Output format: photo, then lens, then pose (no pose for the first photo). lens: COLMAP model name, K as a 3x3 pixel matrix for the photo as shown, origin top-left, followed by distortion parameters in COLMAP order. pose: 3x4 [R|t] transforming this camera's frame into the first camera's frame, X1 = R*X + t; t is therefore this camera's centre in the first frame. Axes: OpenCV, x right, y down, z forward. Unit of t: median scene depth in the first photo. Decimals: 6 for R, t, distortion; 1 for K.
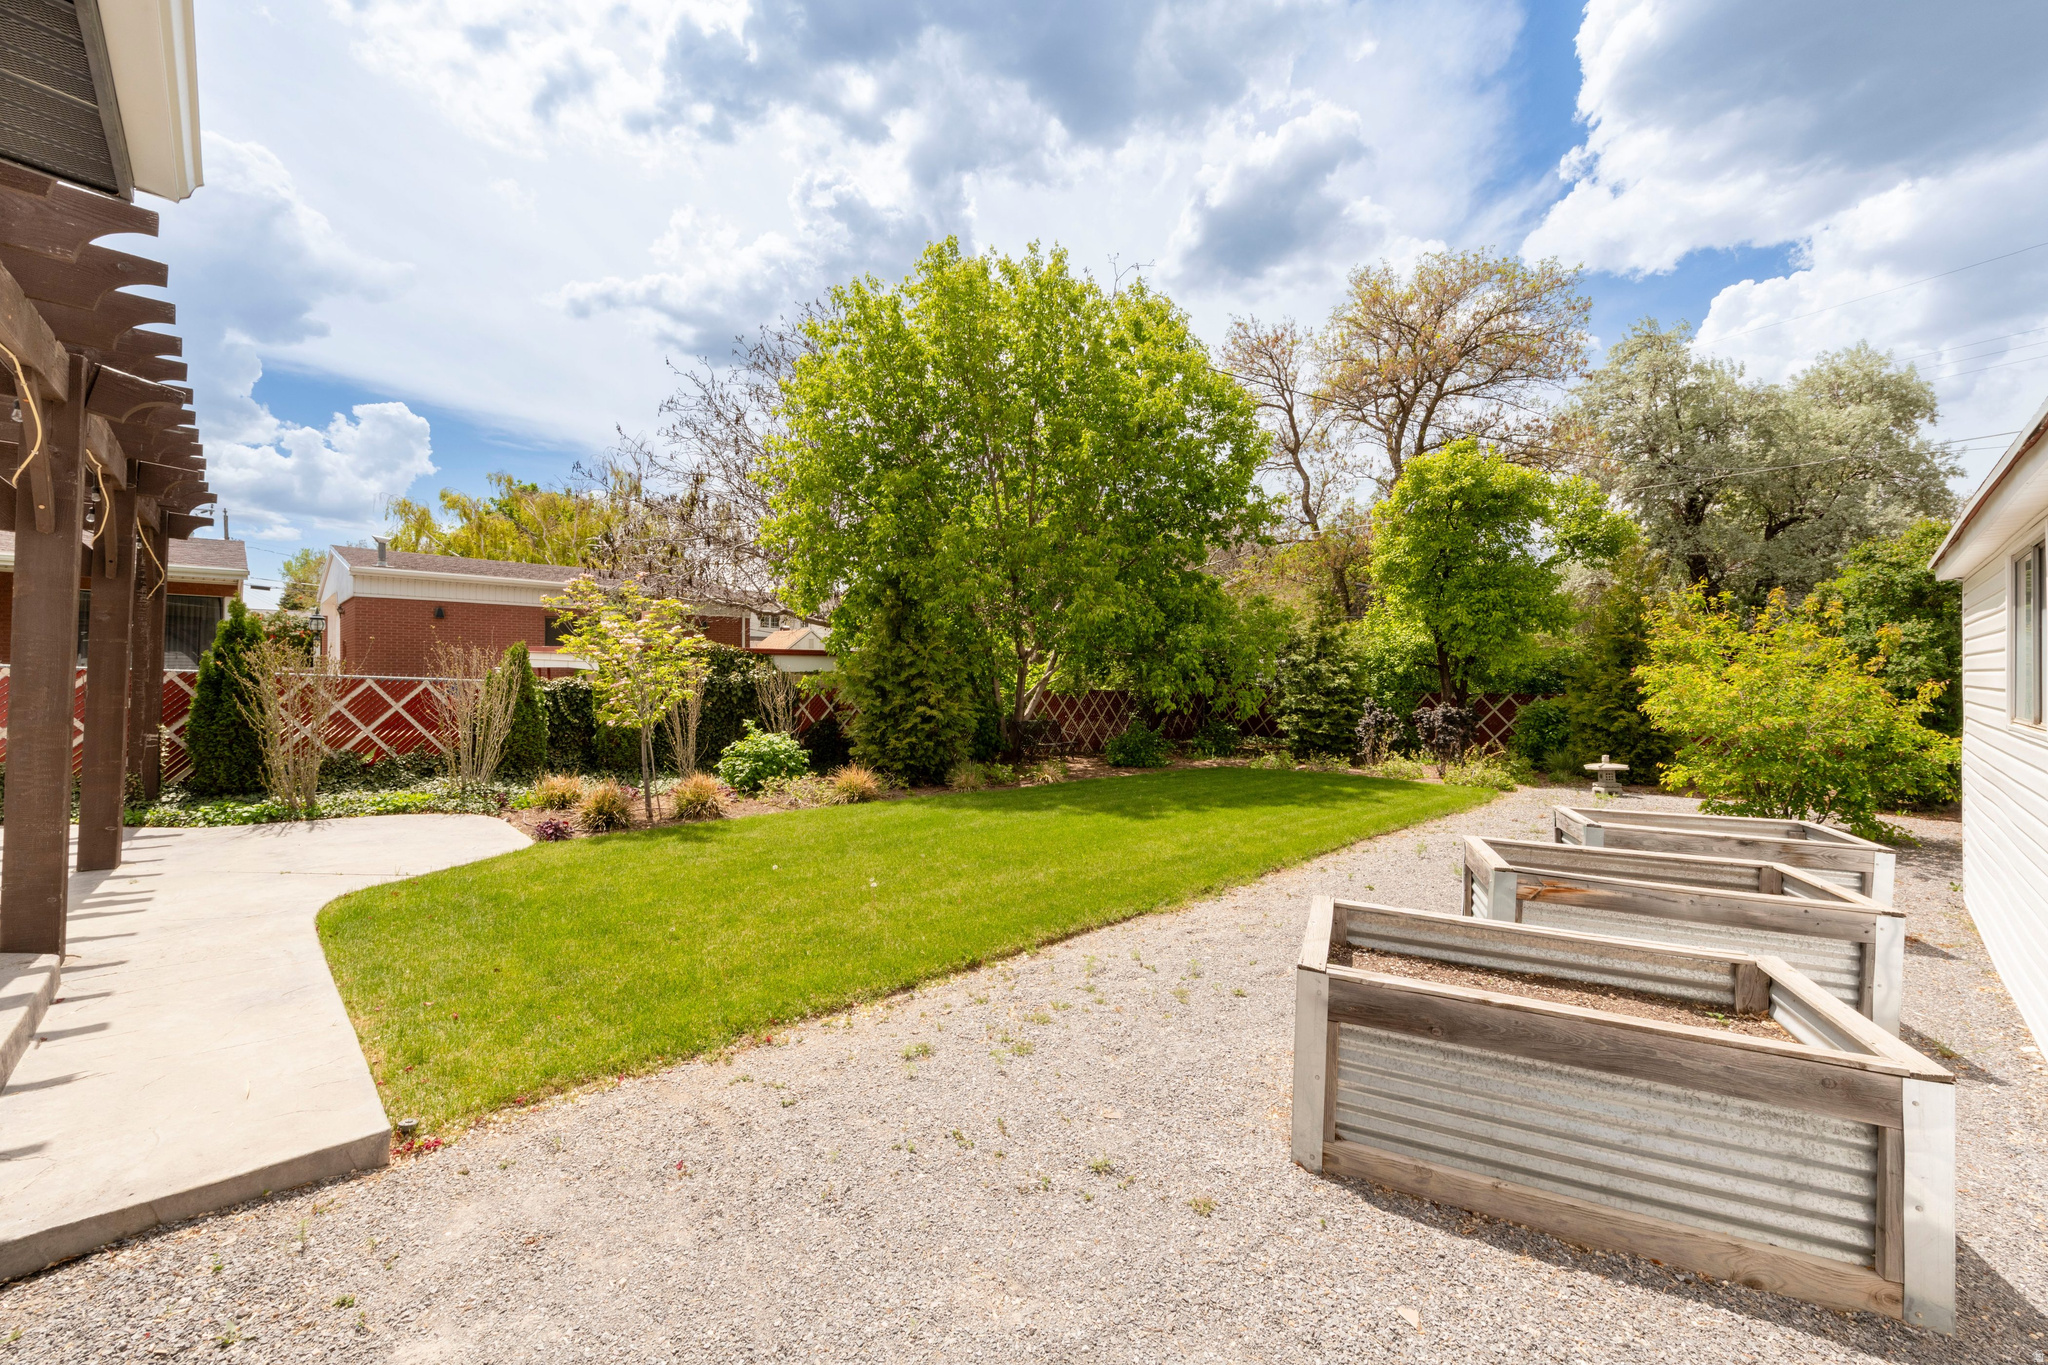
lens RADIAL K [[797.9, 0, 1026.1], [0, 797.9, 680.7], [0, 0, 1]] dist [0.010189, -0.003348]
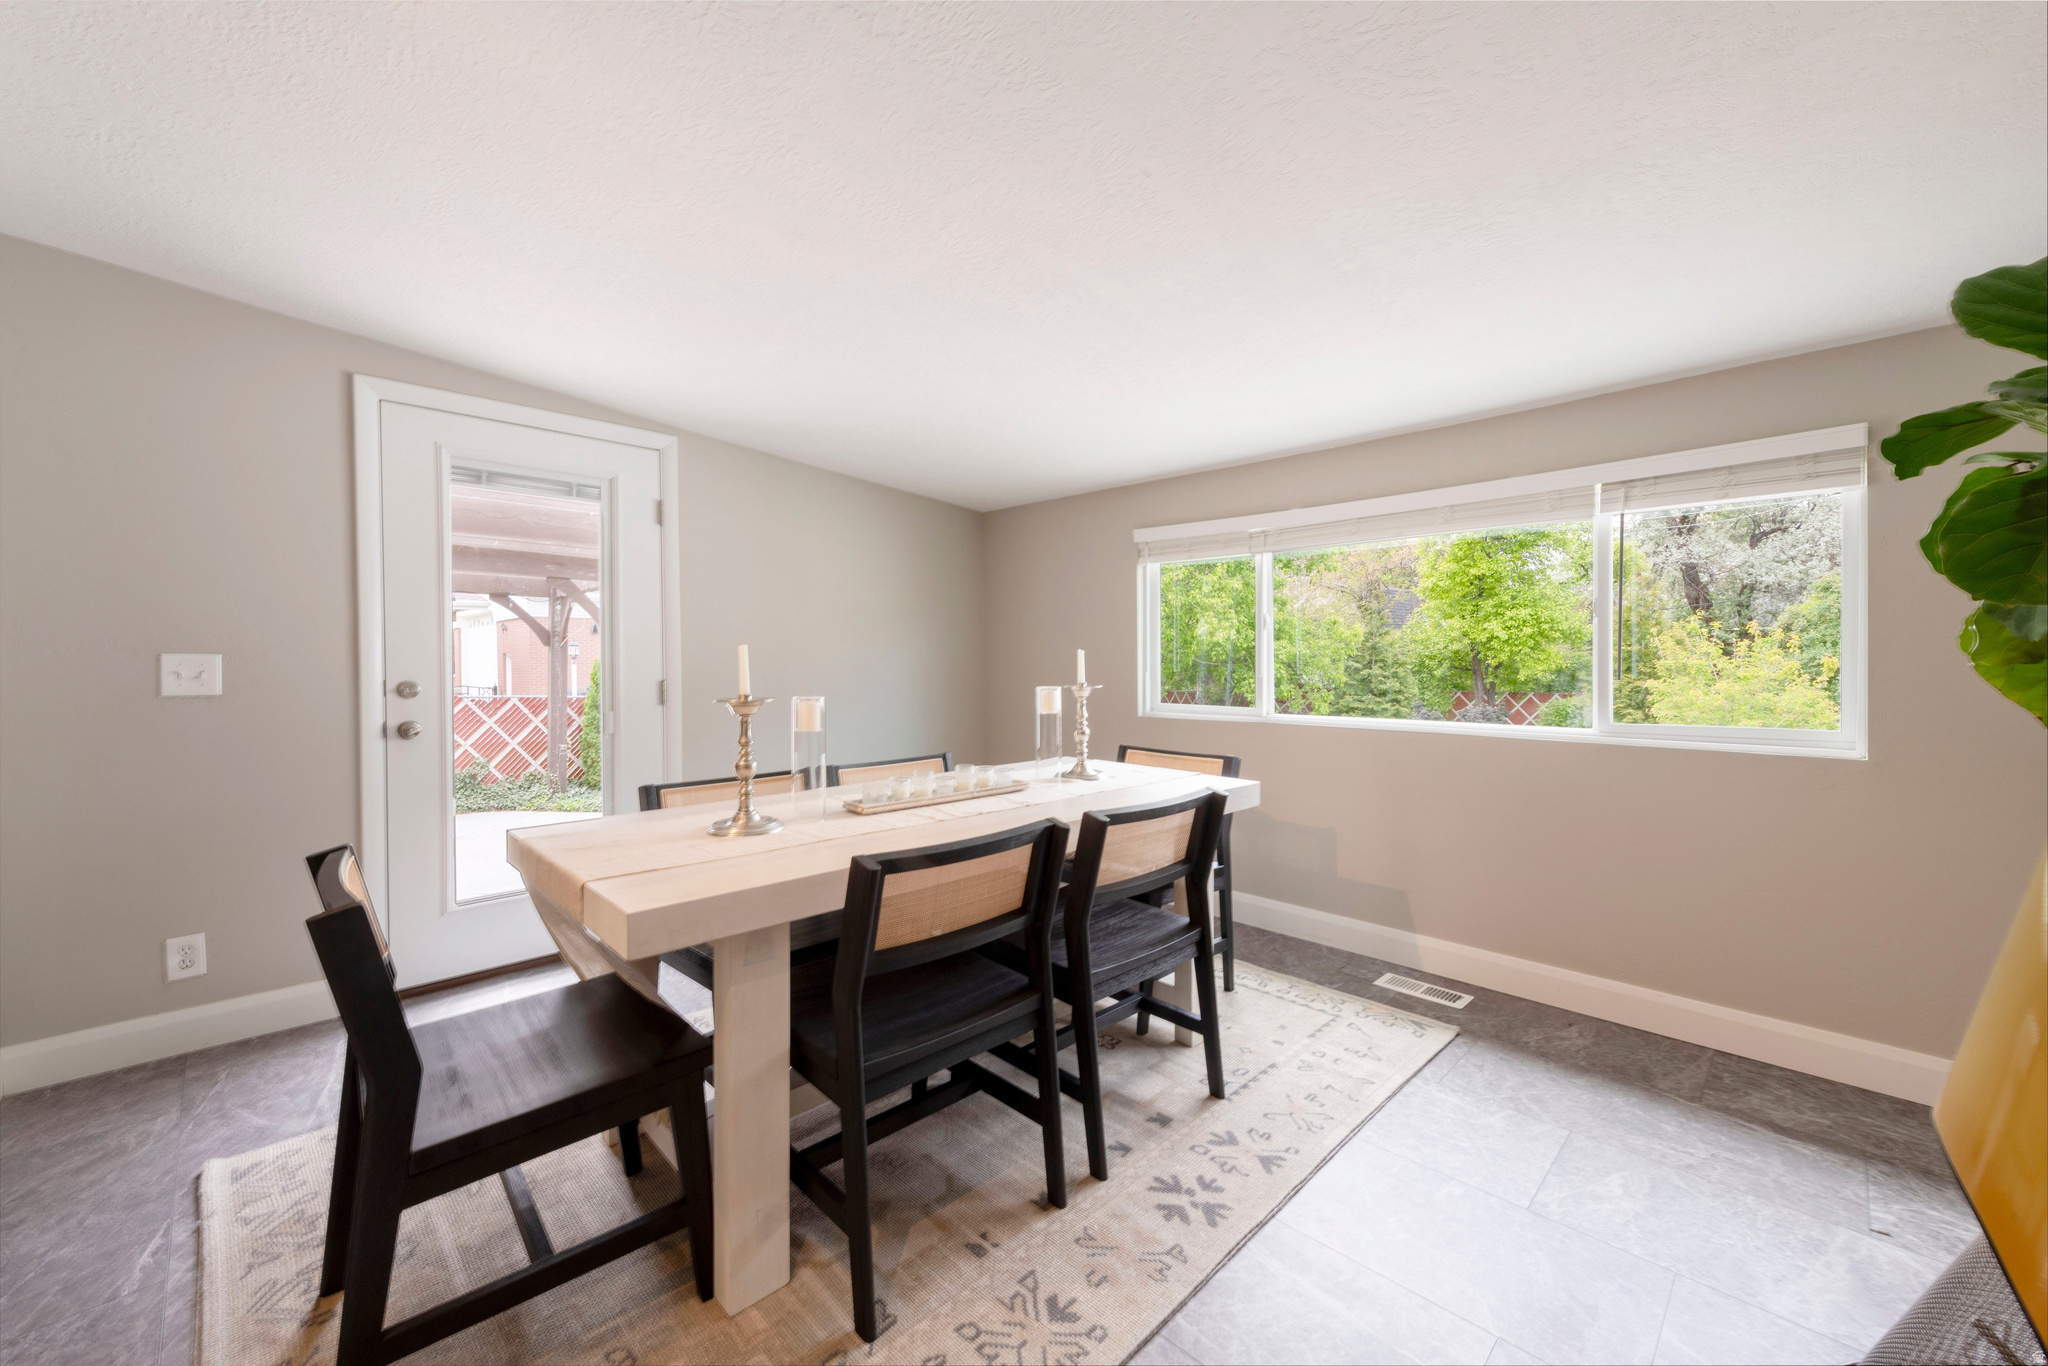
lens RADIAL K [[797.9, 0, 1034.1], [0, 797.9, 672.9], [0, 0, 1]] dist [0.010189, -0.003348]
pose [[0.999907, -0.004096, 0.013016, -0.155401], [0.004038, 0.999982, 0.004454, -0.023920], [-0.013034, -0.004401, 0.999905, -0.180398]]
